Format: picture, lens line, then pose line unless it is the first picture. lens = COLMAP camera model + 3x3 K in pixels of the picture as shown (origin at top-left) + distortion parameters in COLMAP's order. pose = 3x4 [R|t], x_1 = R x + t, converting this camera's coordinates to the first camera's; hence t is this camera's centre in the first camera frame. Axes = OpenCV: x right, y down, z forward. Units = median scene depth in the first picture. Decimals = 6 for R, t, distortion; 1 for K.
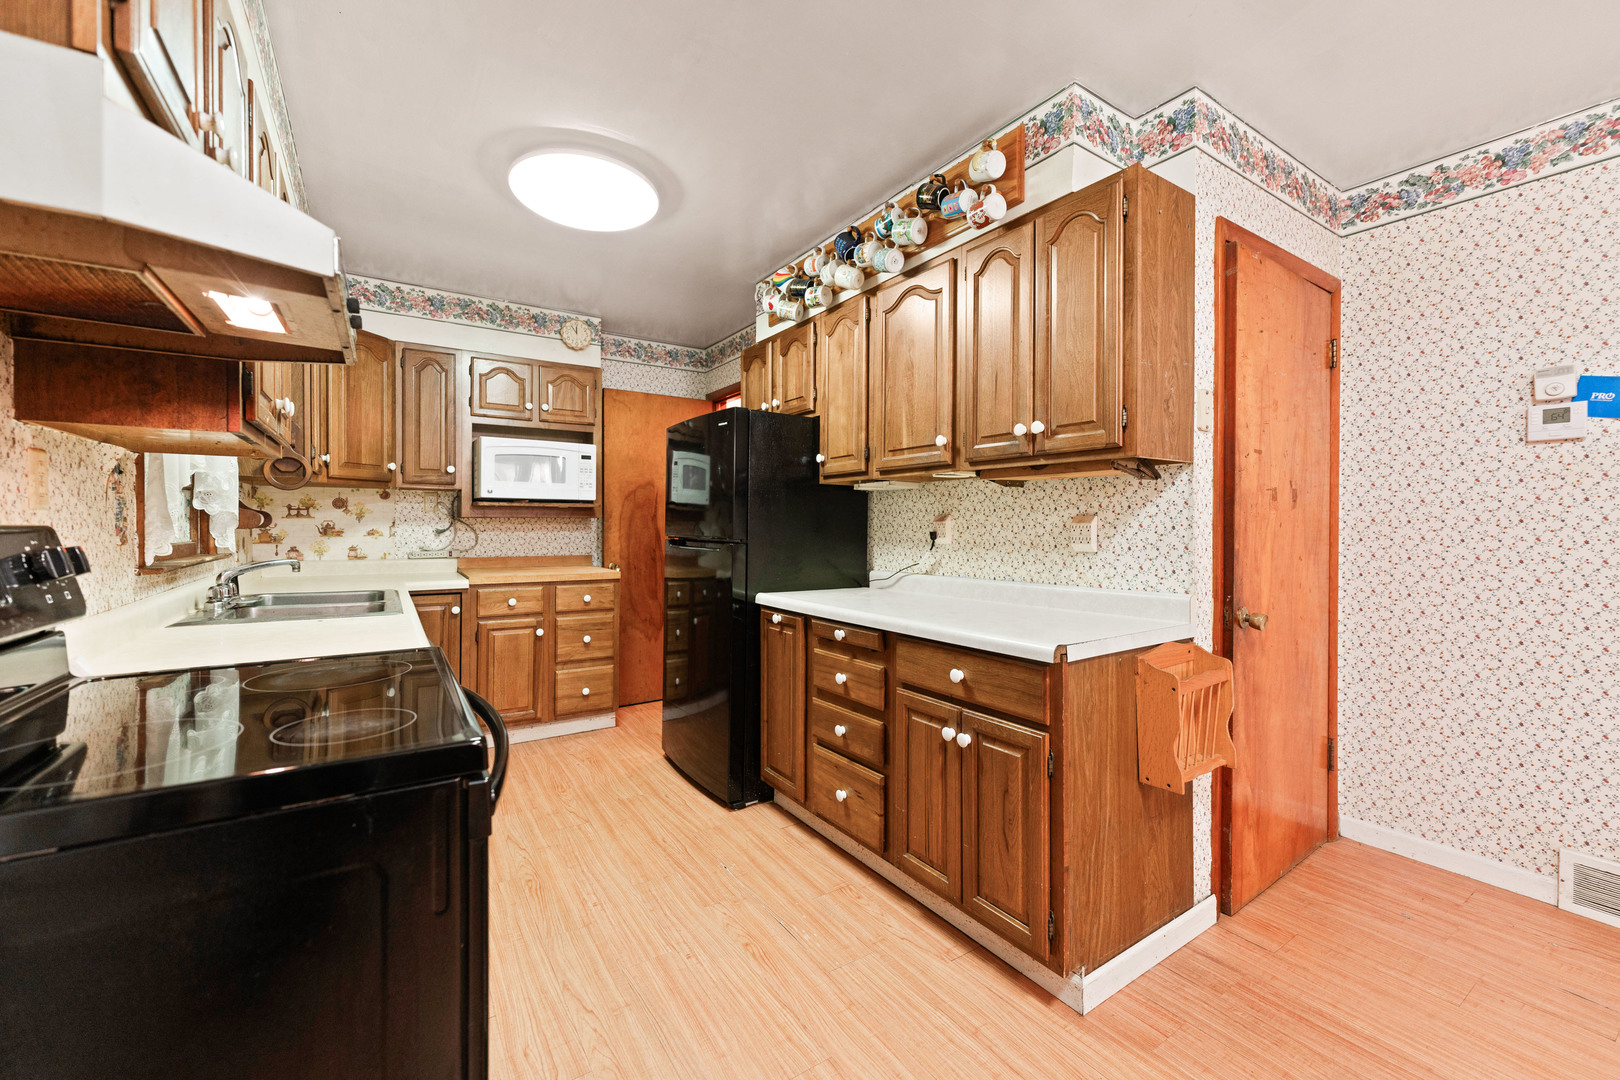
lens RADIAL K [[645.6, 0, 801.2], [0, 645.6, 530.4], [0, 0, 1]] dist [0.000443, -0.000089]
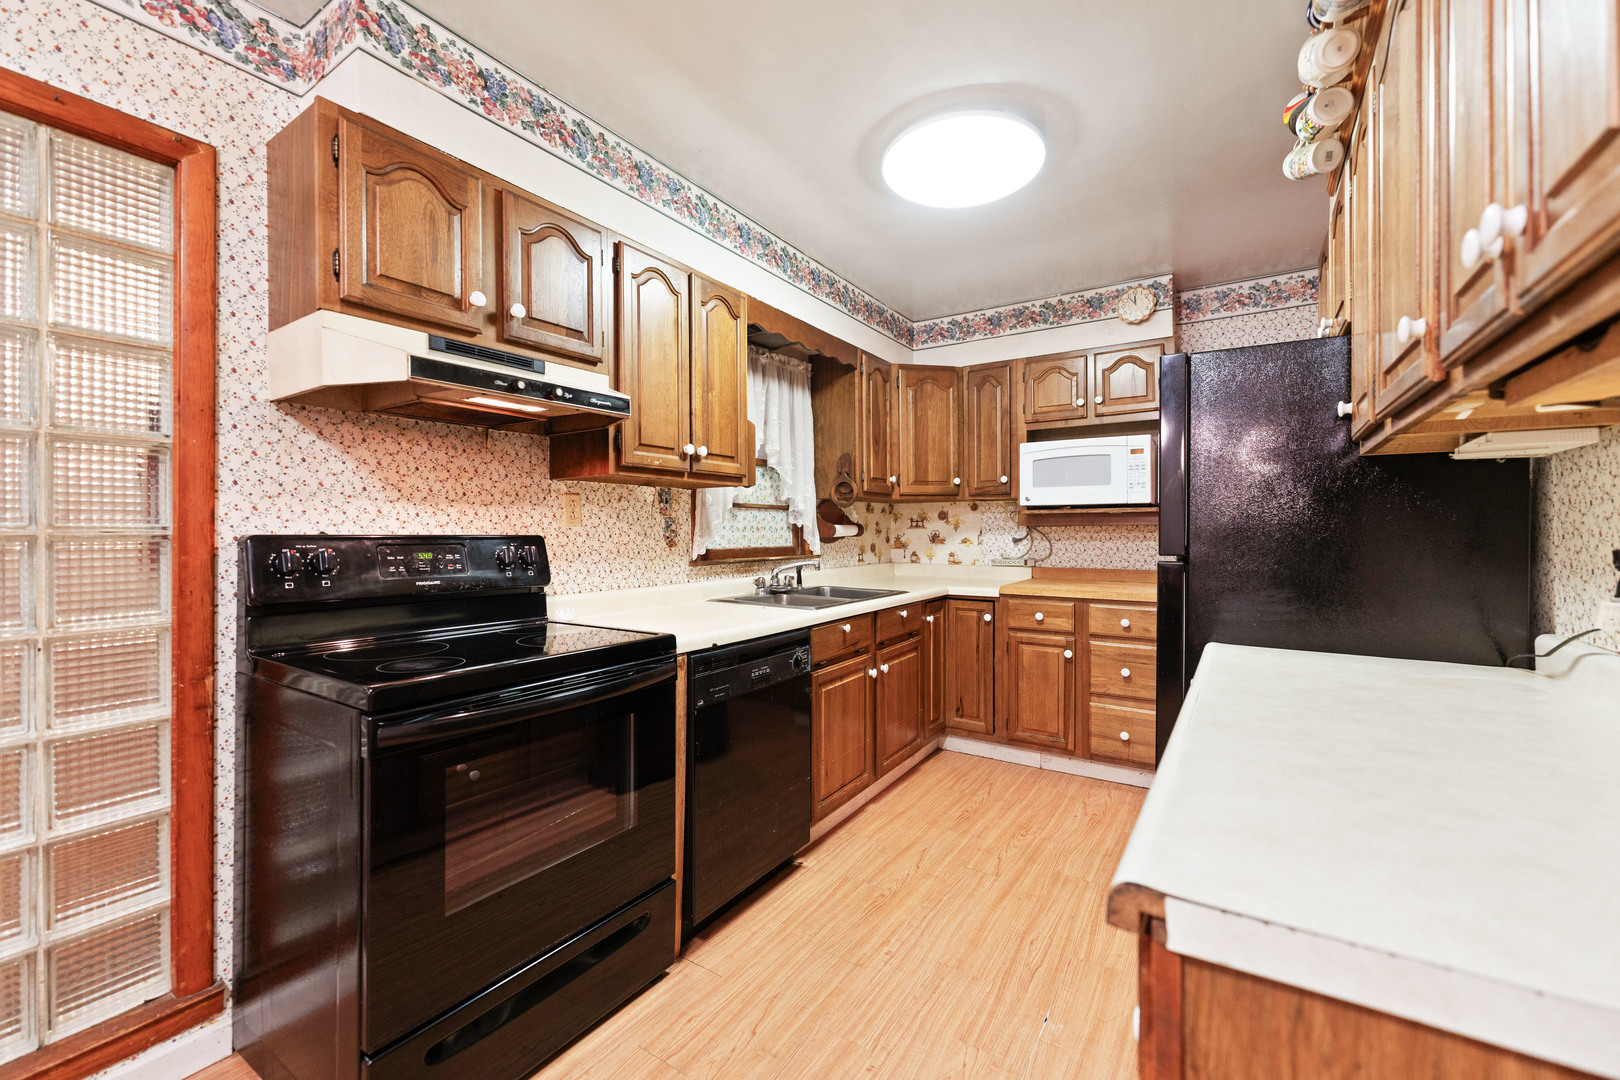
lens RADIAL K [[658.0, 0, 811.3], [0, 658.0, 529.6], [0, 0, 1]] dist [0.001690, 0.000099]
pose [[0.407815, -0.007507, -0.913034, 0.279852], [-0.005202, 0.999931, -0.010545, -0.002602], [0.913050, 0.009050, 0.407748, 0.299236]]
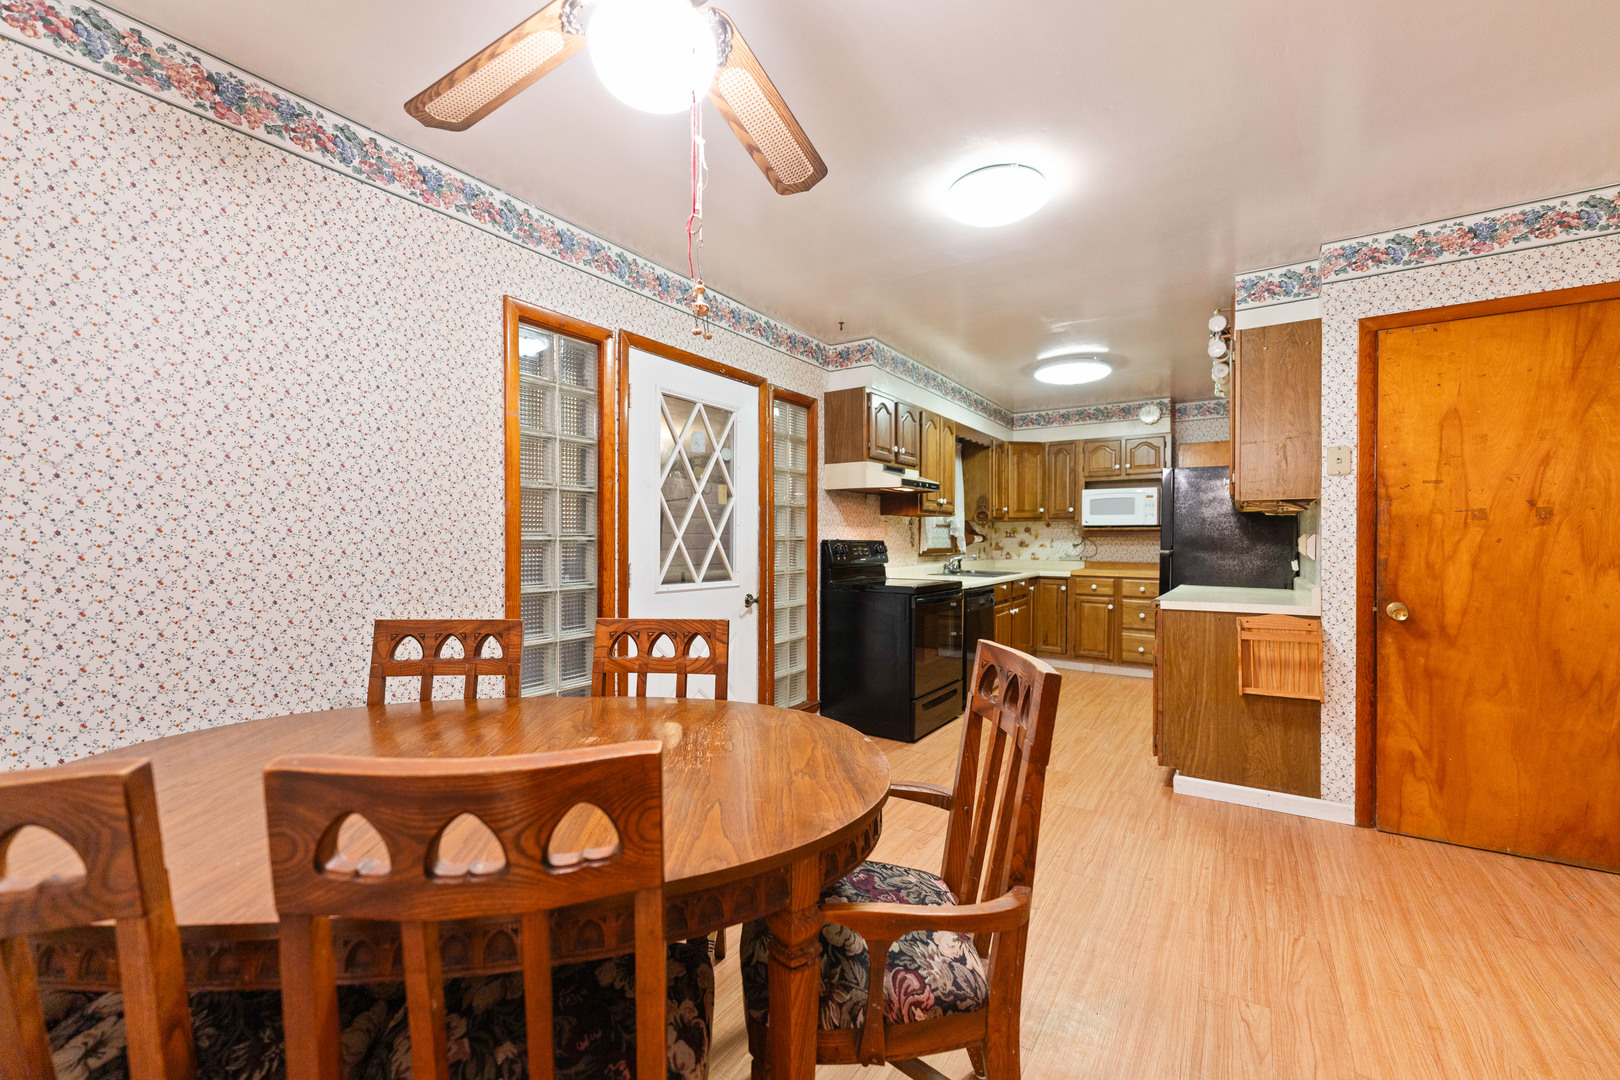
lens RADIAL K [[645.9, 0, 806.6], [0, 645.9, 546.7], [0, 0, 1]] dist [0.001369, 0.000020]
pose [[0.391023, 0.007417, -0.920351, 0.791824], [-0.009927, 0.999943, 0.003840, 0.006867], [0.920327, 0.007634, 0.391074, -0.346941]]
